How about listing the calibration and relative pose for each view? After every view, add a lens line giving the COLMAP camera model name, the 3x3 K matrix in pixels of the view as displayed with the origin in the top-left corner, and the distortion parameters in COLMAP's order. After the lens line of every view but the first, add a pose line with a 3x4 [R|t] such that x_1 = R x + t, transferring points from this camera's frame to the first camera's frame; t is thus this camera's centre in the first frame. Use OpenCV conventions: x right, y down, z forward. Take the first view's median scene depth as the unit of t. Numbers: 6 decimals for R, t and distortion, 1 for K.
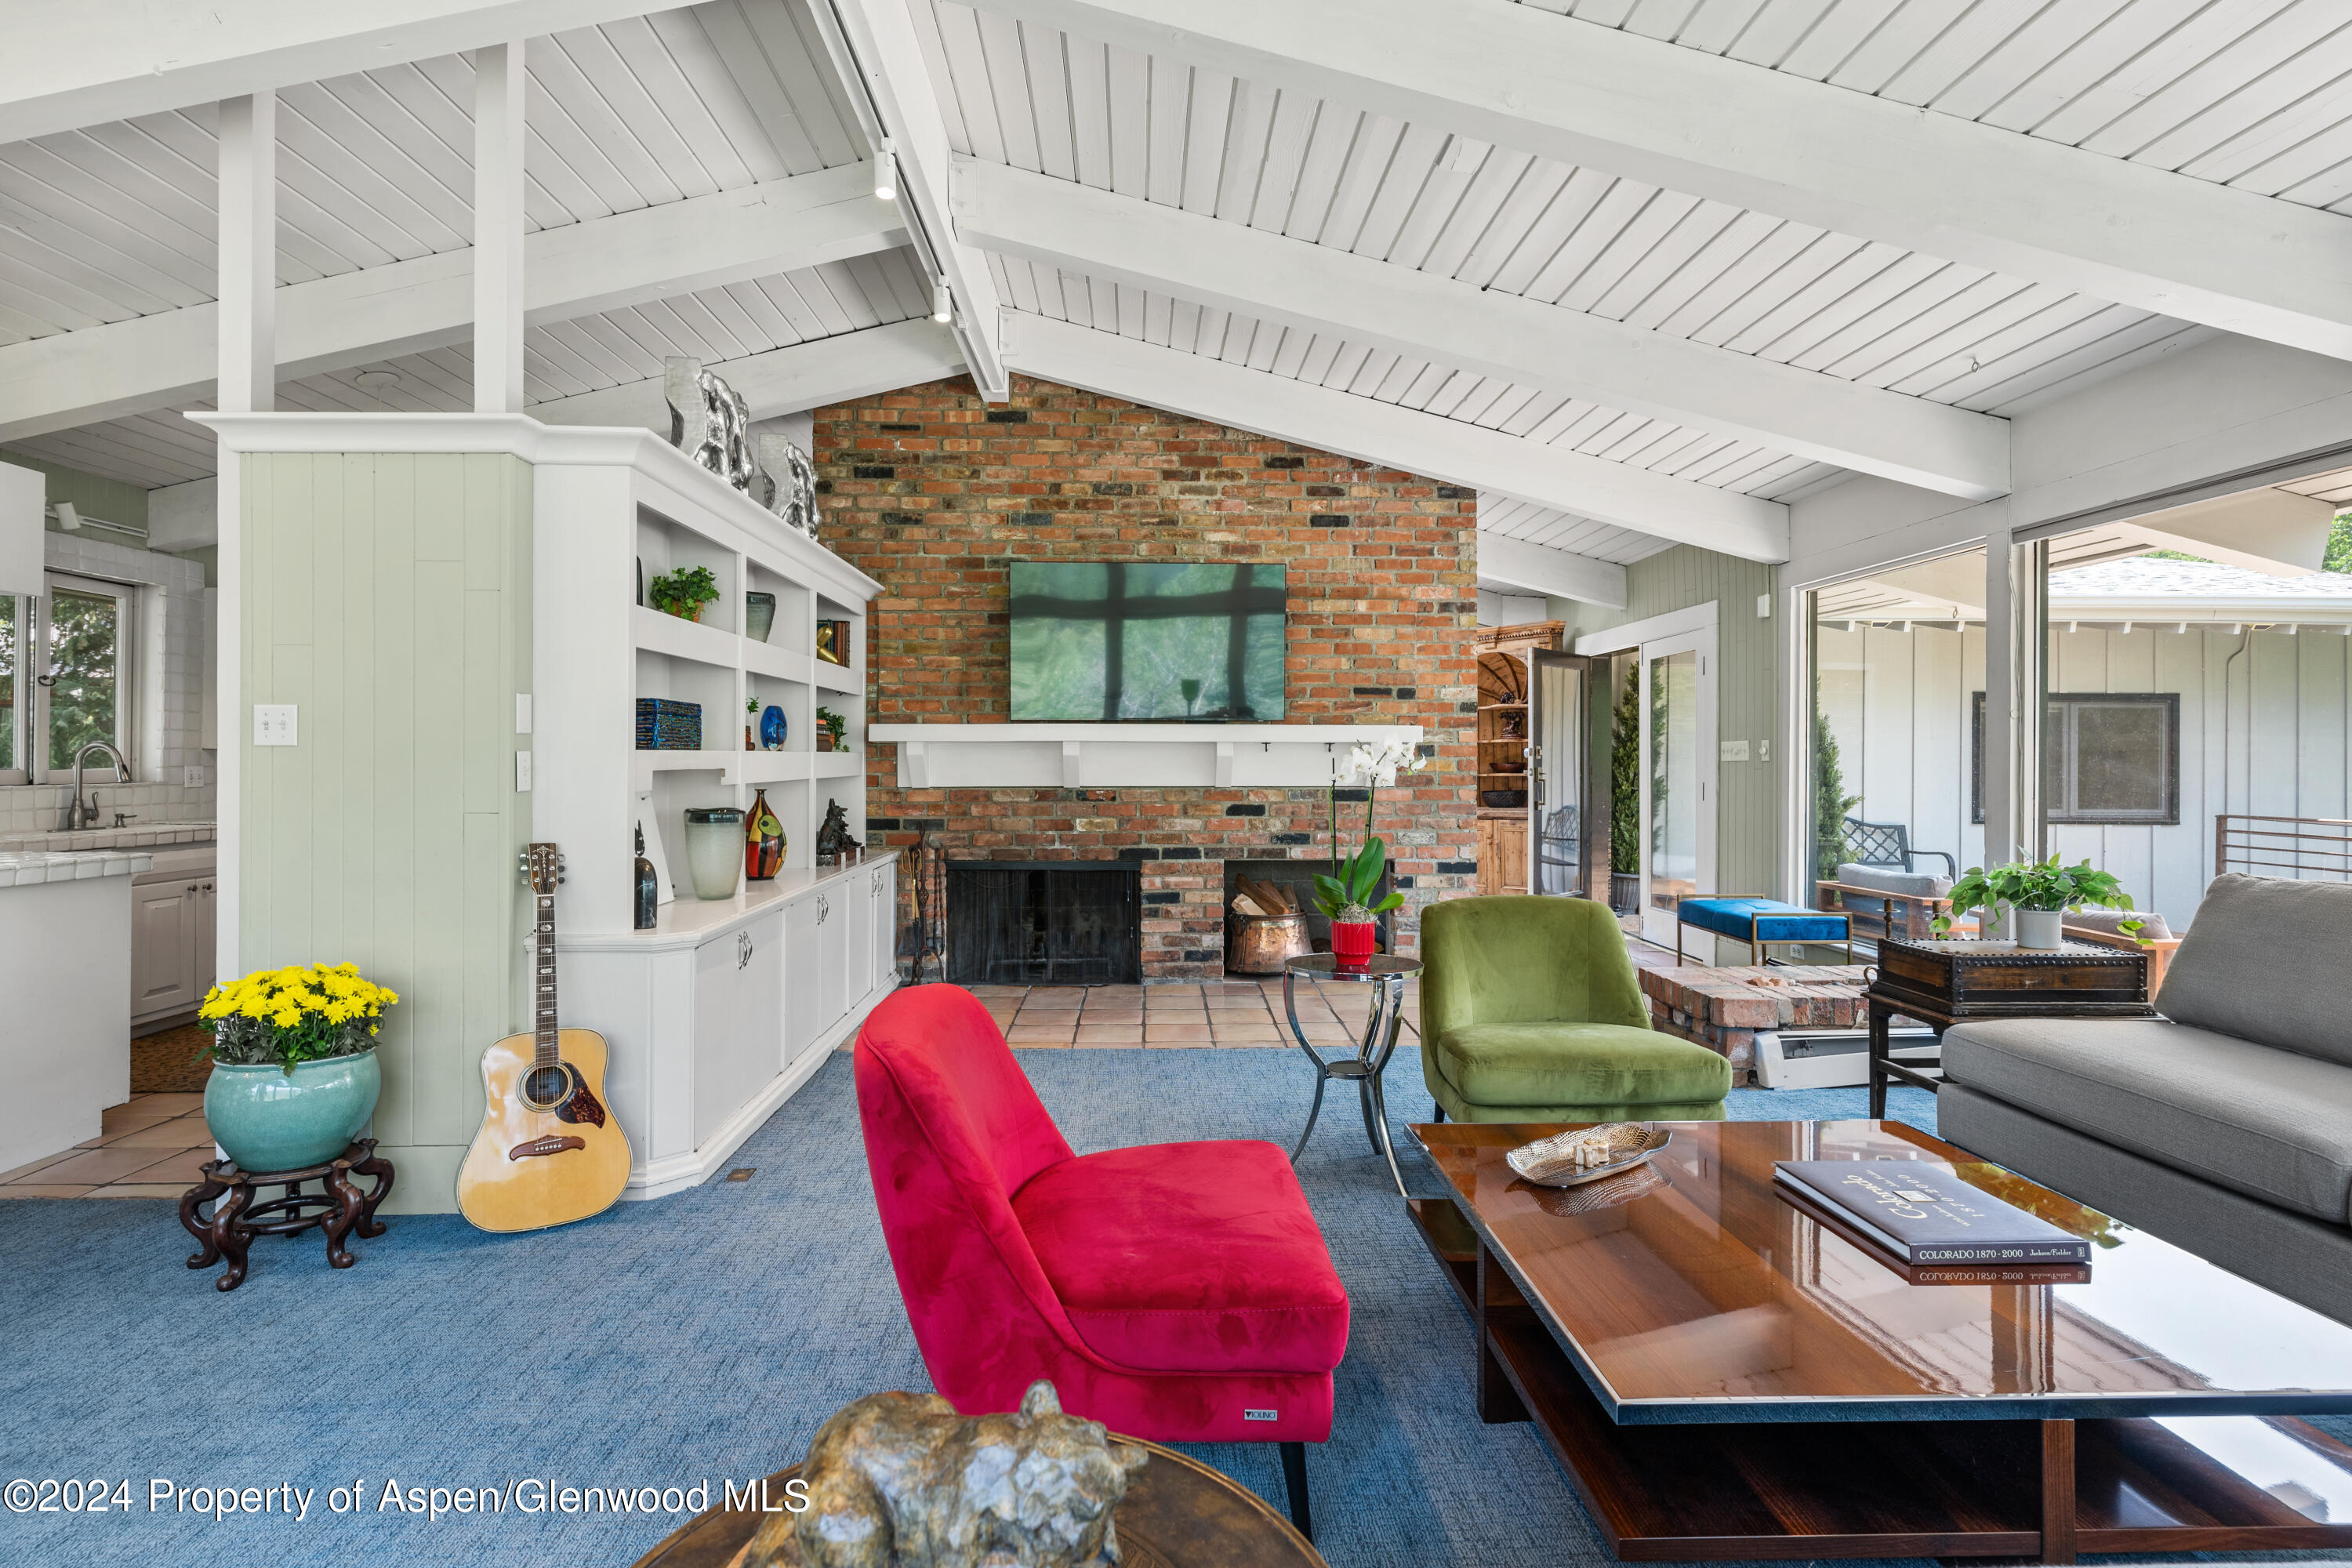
lens RADIAL K [[1138.8, 0, 1173.9], [0, 1138.8, 760.9], [0, 0, 1]] dist [-0.001877, 0.003532]
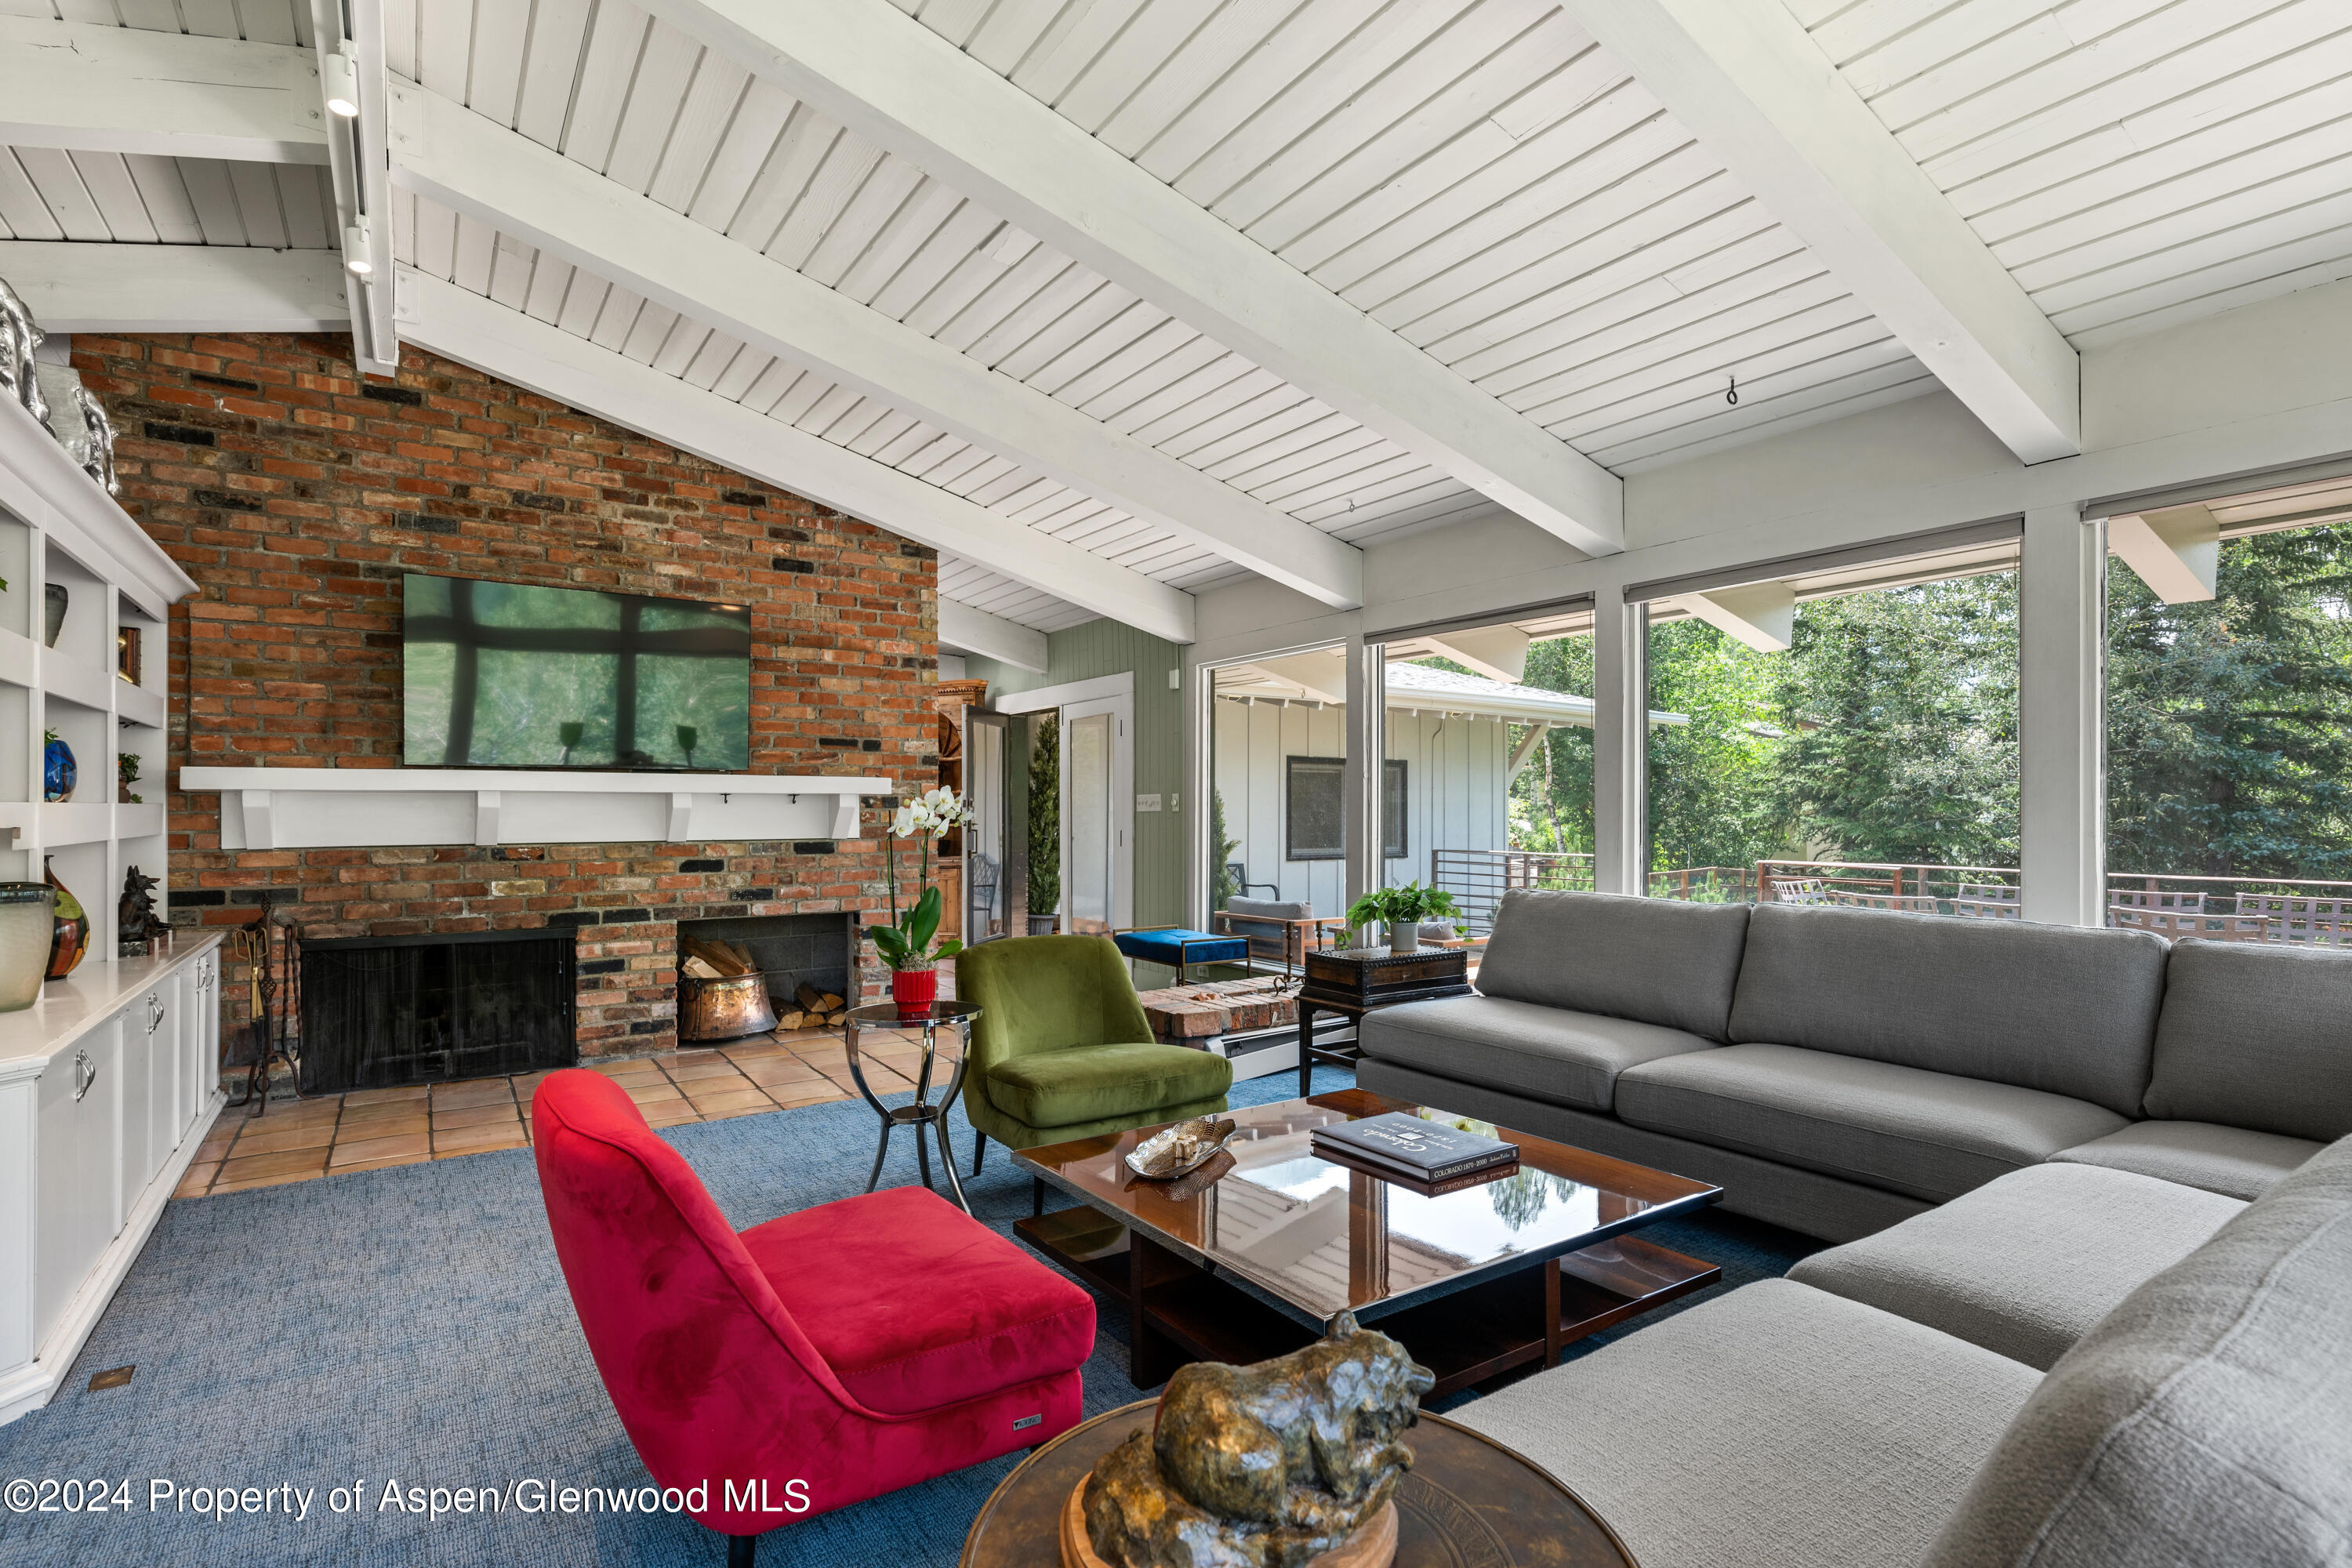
lens RADIAL K [[1138.8, 0, 1178.6], [0, 1138.8, 814.2], [0, 0, 1]] dist [-0.001877, 0.003532]
pose [[0.846345, -0.004529, 0.532617, -0.108606], [0.003193, 0.999989, 0.003429, -0.001124], [-0.532626, -0.001202, 0.846350, 0.003522]]
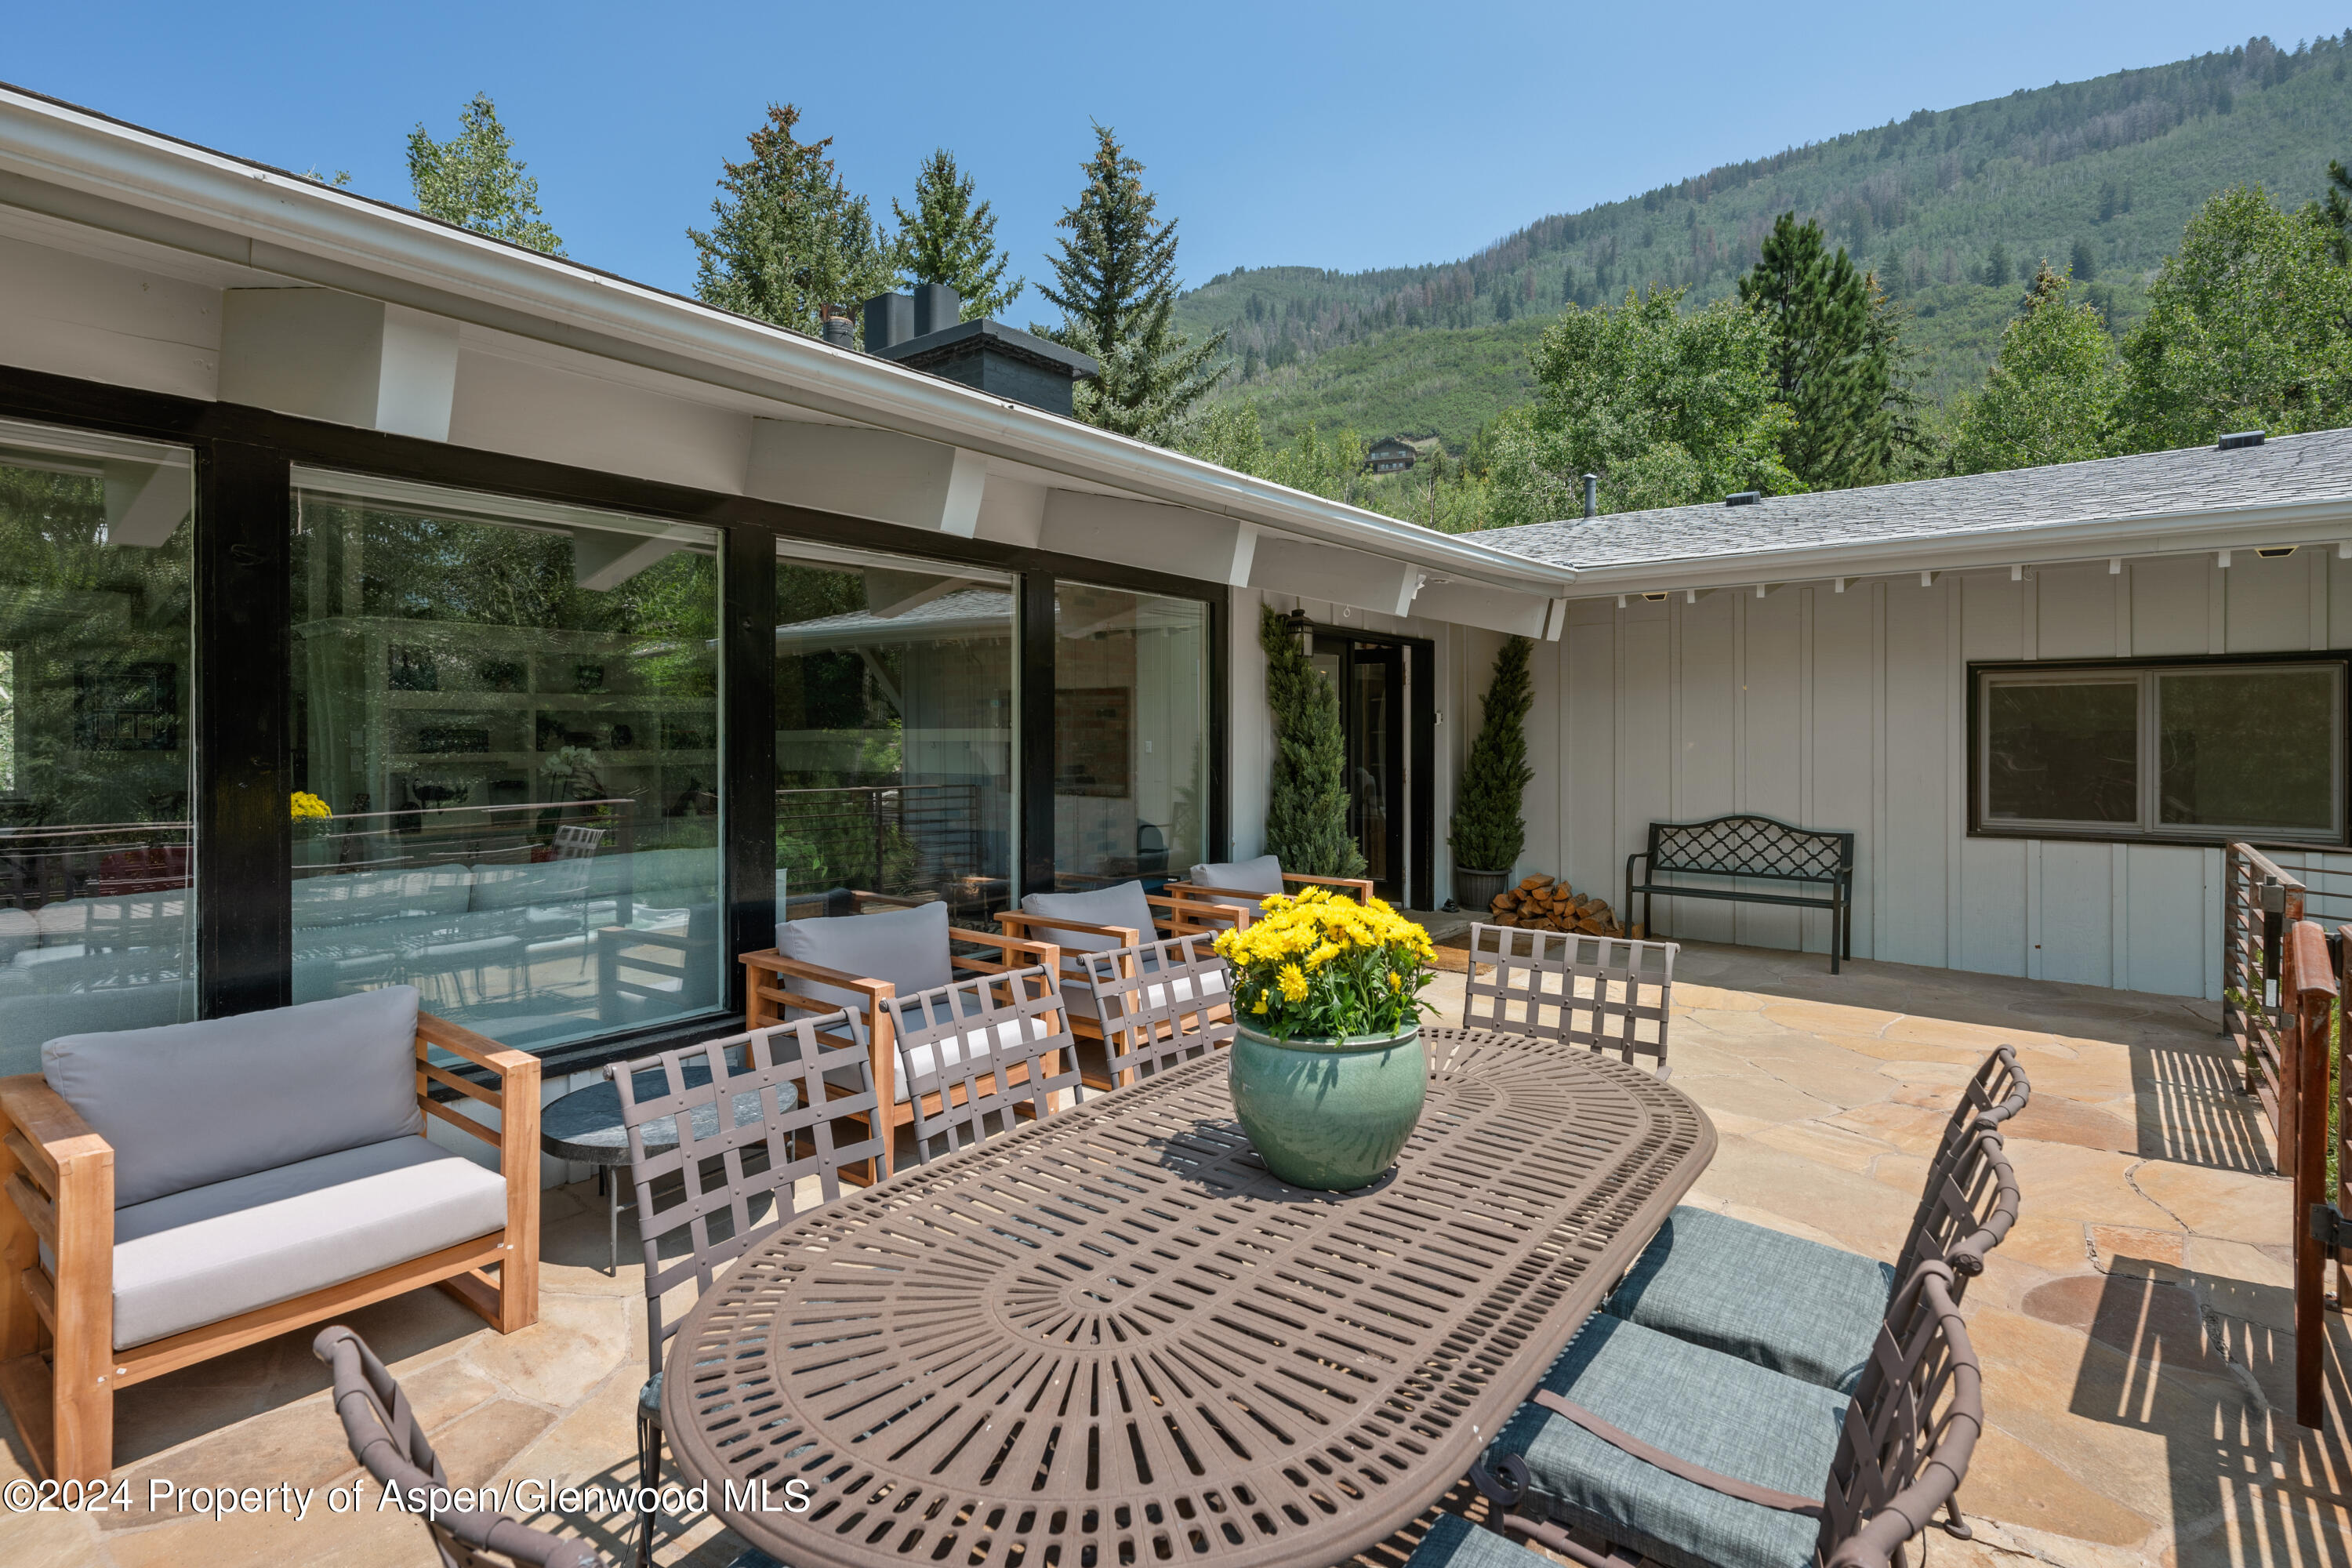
lens RADIAL K [[1138.8, 0, 1178.9], [0, 1138.8, 763.9], [0, 0, 1]] dist [-0.001877, 0.003532]
pose [[0.763853, 0.002988, -0.645384, 0.981391], [0.001344, 0.999980, 0.006220, 0.001550], [0.645389, -0.005618, 0.763833, 0.093486]]
